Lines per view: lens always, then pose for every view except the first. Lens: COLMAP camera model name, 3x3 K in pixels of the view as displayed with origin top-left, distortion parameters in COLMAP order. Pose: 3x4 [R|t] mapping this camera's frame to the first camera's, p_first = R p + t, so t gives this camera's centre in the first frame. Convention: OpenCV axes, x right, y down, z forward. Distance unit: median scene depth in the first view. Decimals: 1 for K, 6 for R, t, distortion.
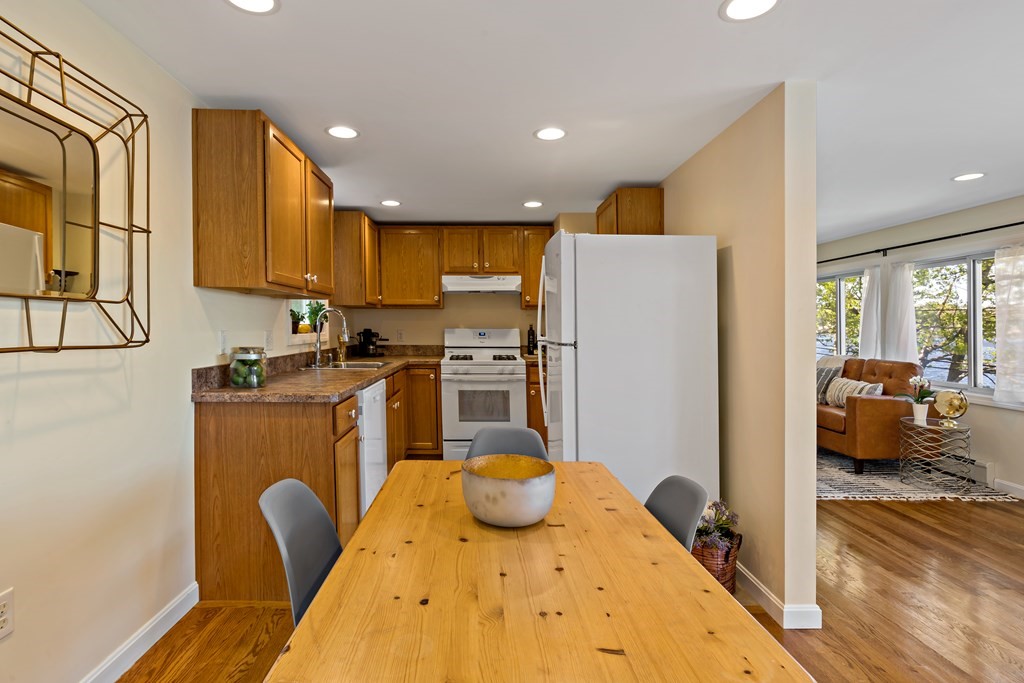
lens RADIAL K [[528.5, 0, 465.0], [0, 528.5, 348.3], [0, 0, 1]] dist [-0.005322, -0.001040]
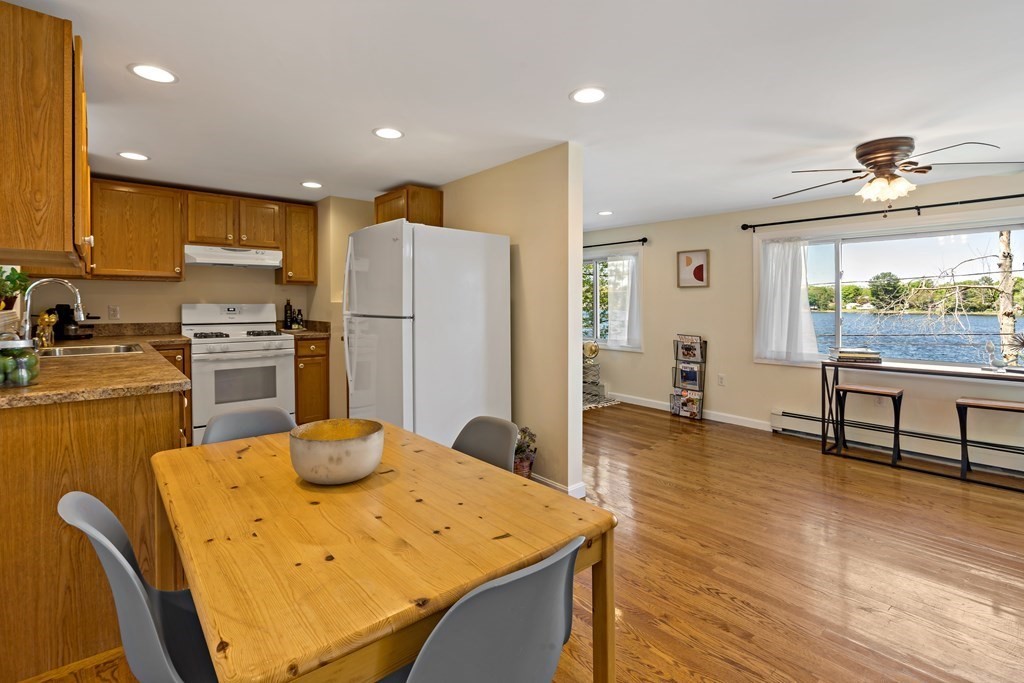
lens RADIAL K [[476.3, 0, 510.7], [0, 476.3, 319.8], [0, 0, 1]] dist [-0.003146, -0.000198]
pose [[0.757137, -0.024128, 0.652810, -0.177027], [0.024761, 0.999660, 0.008230, -0.003603], [-0.652786, 0.009934, 0.757477, 0.031676]]
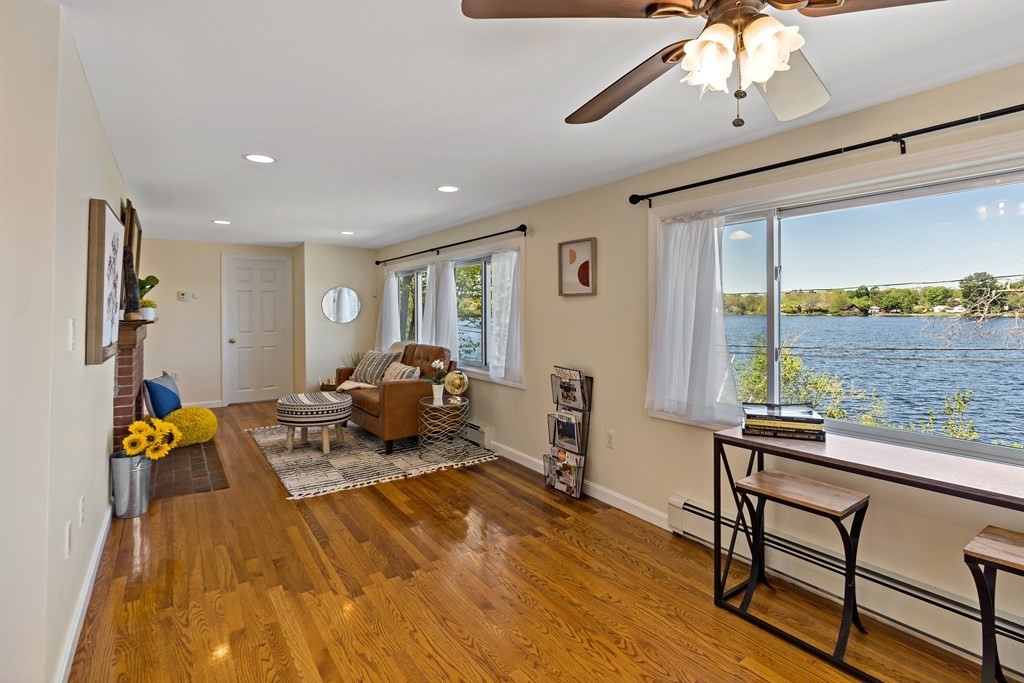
lens RADIAL K [[469.5, 0, 517.0], [0, 469.5, 325.1], [0, 0, 1]] dist [-0.013798, 0.000409]
pose [[0.829733, -0.027189, 0.557497, 0.364230], [0.029126, 0.999561, 0.005399, -0.019883], [-0.557399, 0.011758, 0.830161, 0.042104]]
